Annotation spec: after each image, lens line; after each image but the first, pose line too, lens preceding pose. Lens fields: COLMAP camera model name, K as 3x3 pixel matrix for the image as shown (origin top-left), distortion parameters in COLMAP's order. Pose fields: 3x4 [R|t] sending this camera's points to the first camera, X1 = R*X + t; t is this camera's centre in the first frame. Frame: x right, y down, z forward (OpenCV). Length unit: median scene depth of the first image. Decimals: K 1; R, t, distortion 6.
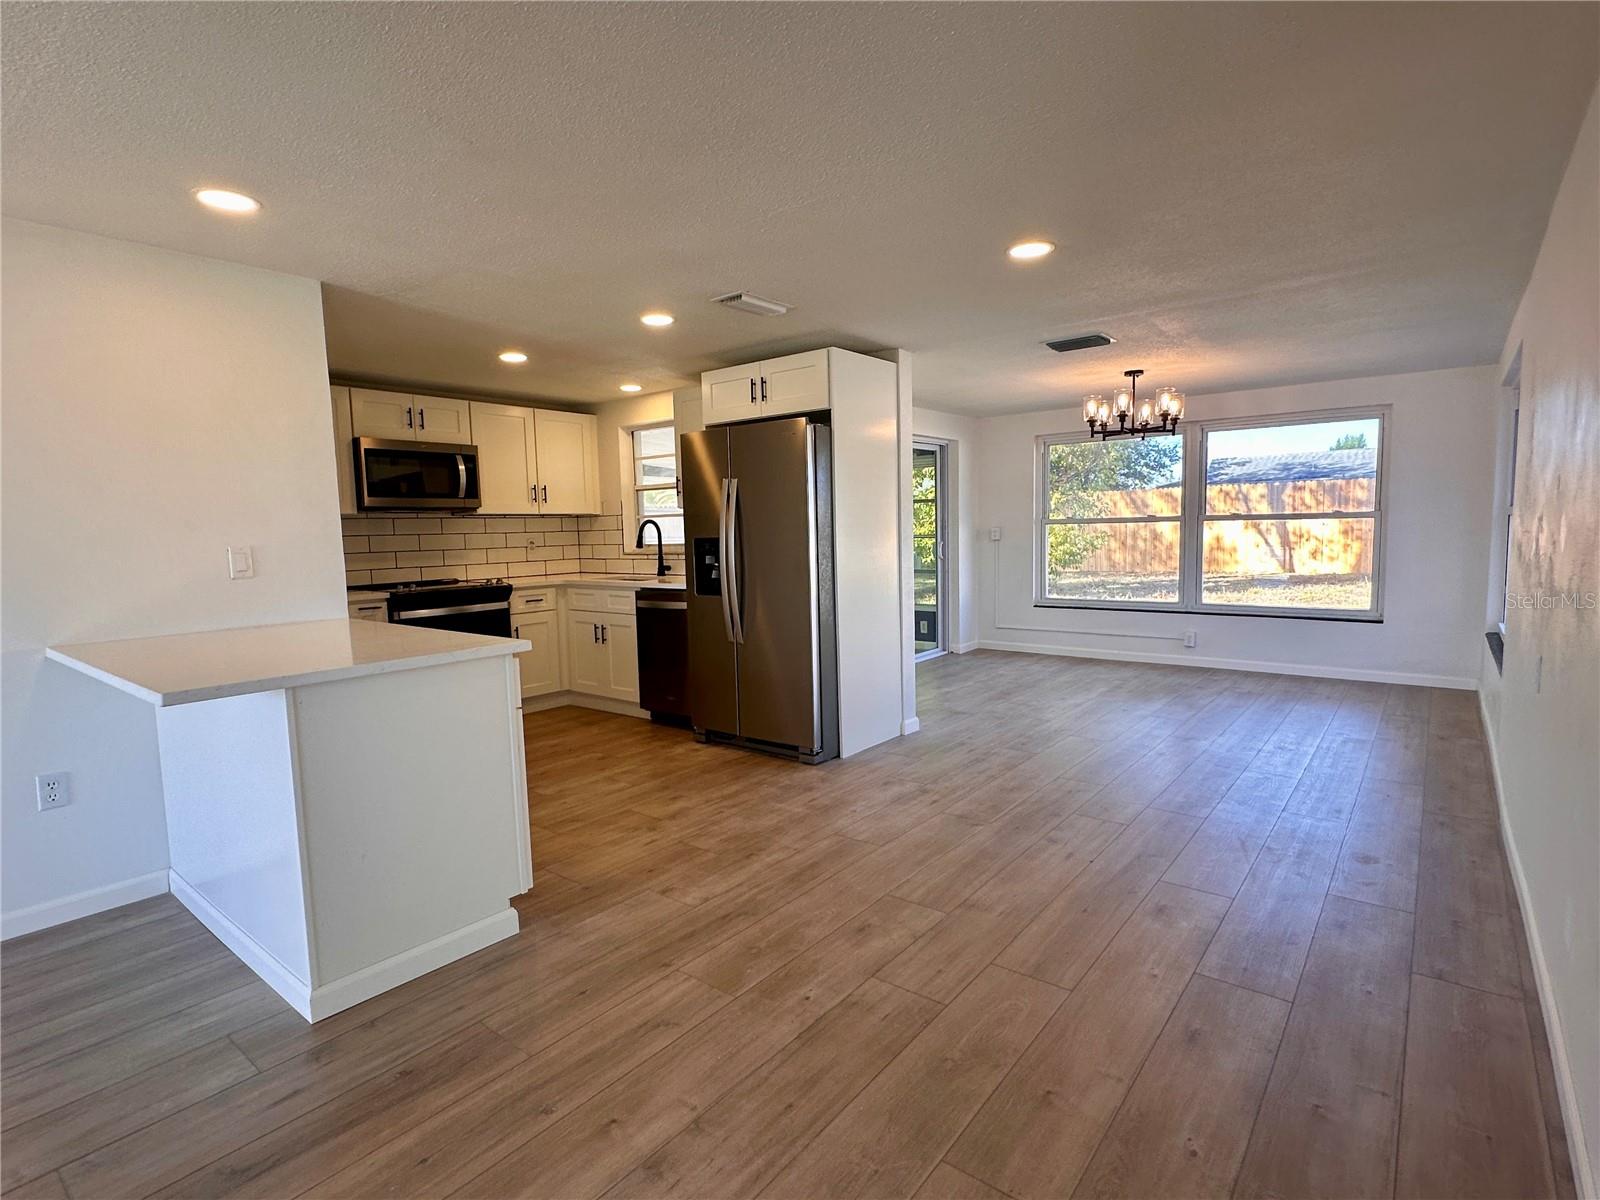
lens RADIAL K [[812.3, 0, 800.1], [0, 812.3, 602.9], [0, 0, 1]] dist [0.000978, -0.001296]
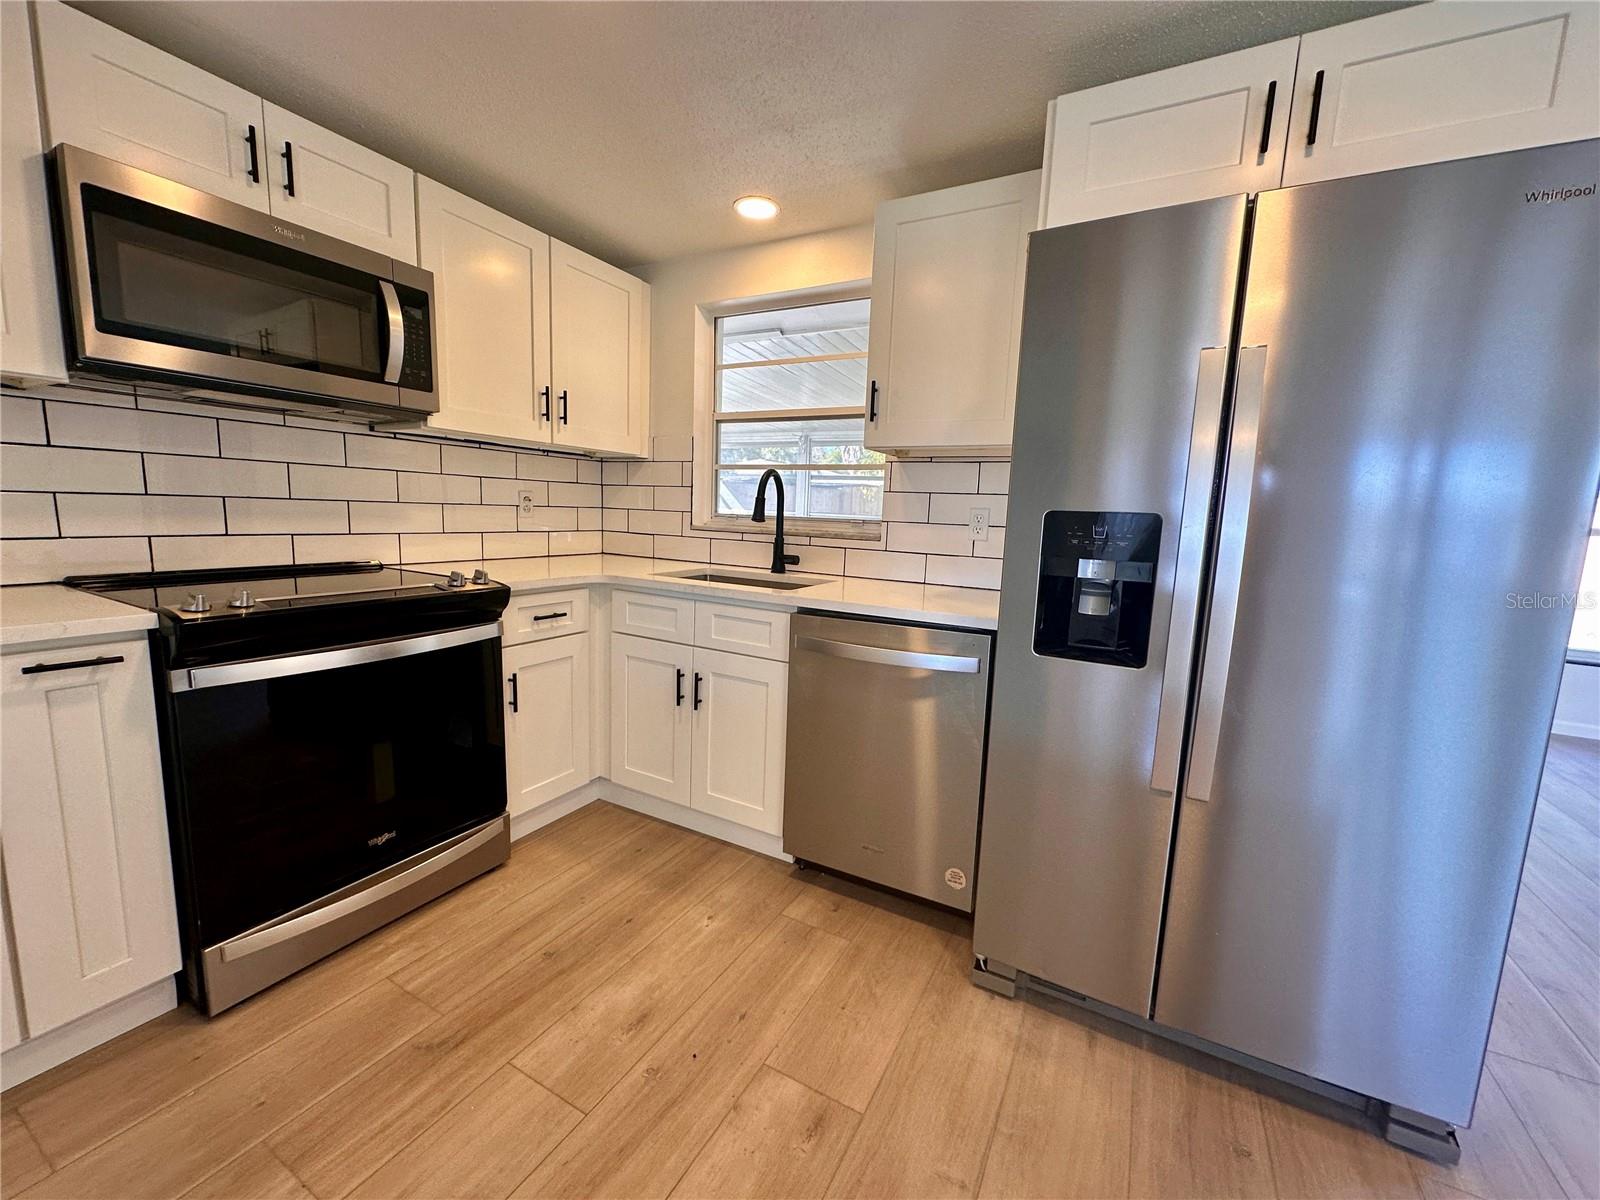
lens RADIAL K [[641.0, 0, 798.3], [0, 641.0, 596.9], [0, 0, 1]] dist [0.001207, -0.000525]
pose [[0.983749, 0.039258, 0.175205, -0.254468], [-0.047187, 0.998031, 0.041323, -0.038691], [-0.173238, -0.048919, 0.983664, 0.608975]]
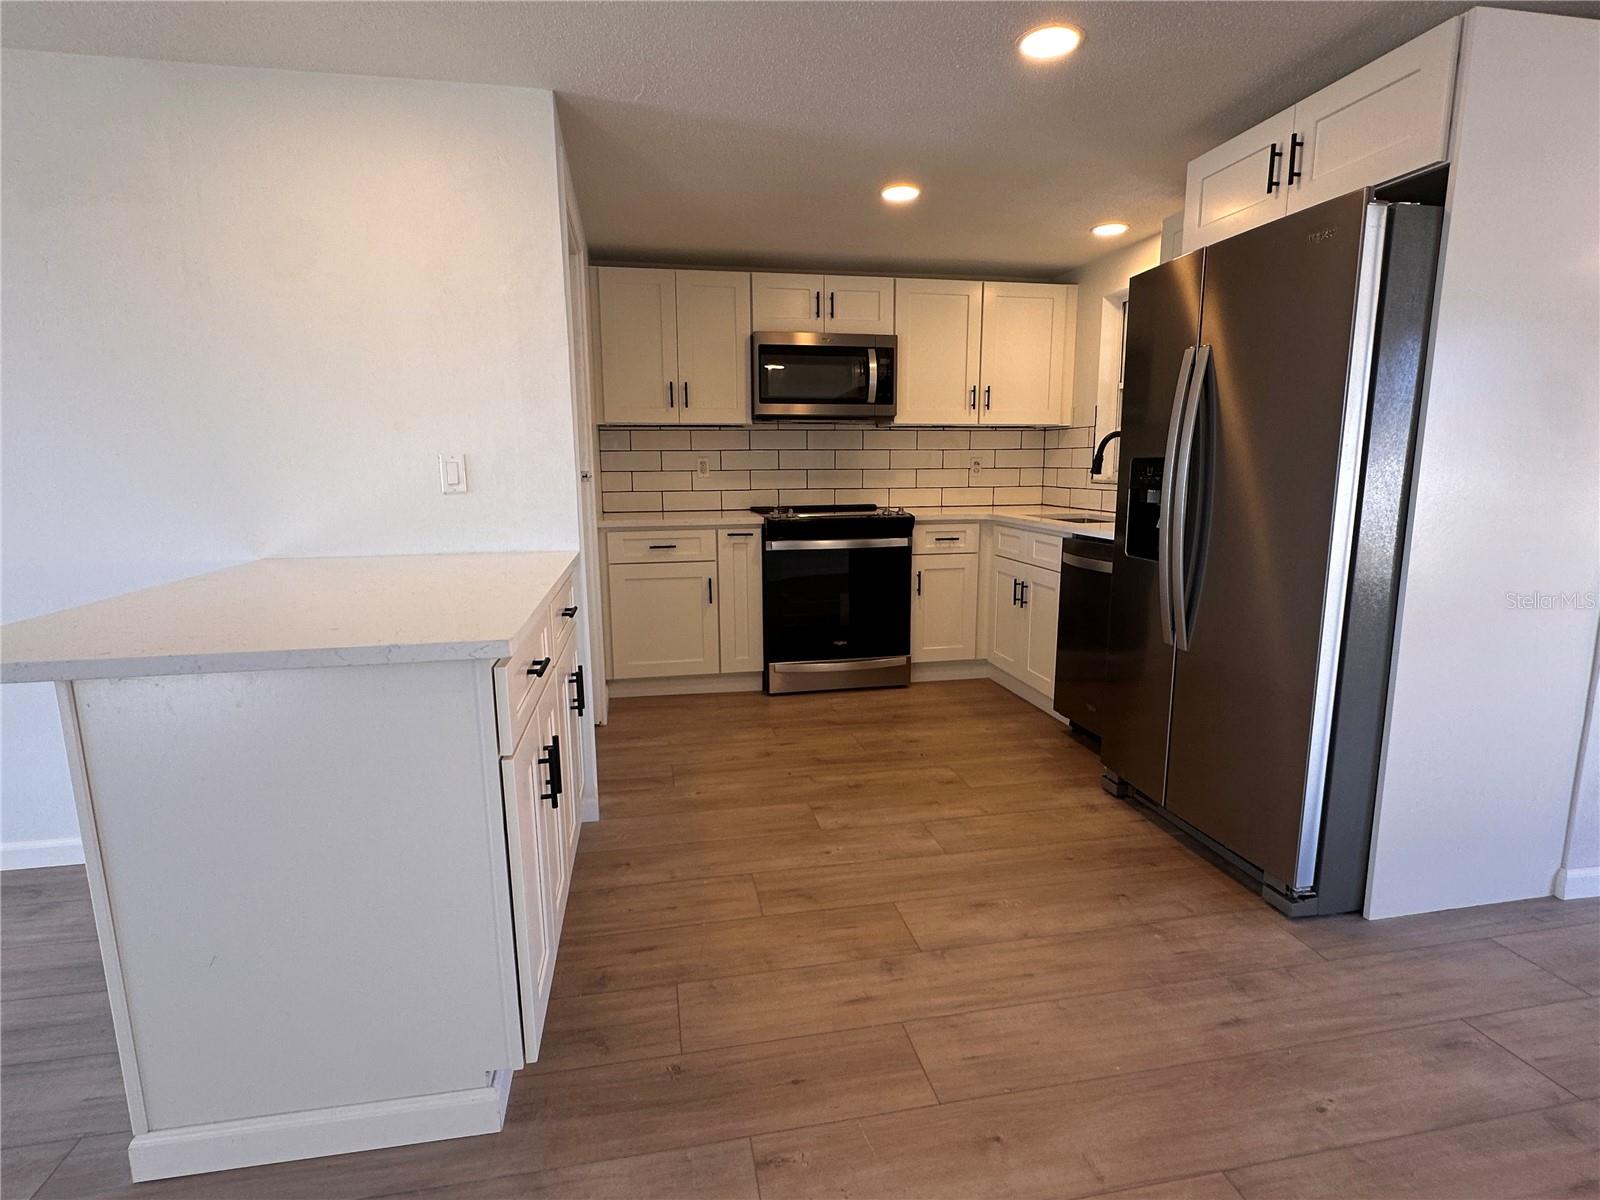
lens RADIAL K [[812.3, 0, 800.1], [0, 812.3, 601.9], [0, 0, 1]] dist [0.000978, -0.001296]
pose [[0.760470, 0.129833, -0.636261, 0.062806], [-0.072577, 0.990663, 0.115406, -0.023103], [0.645304, -0.041584, 0.762793, 0.334232]]
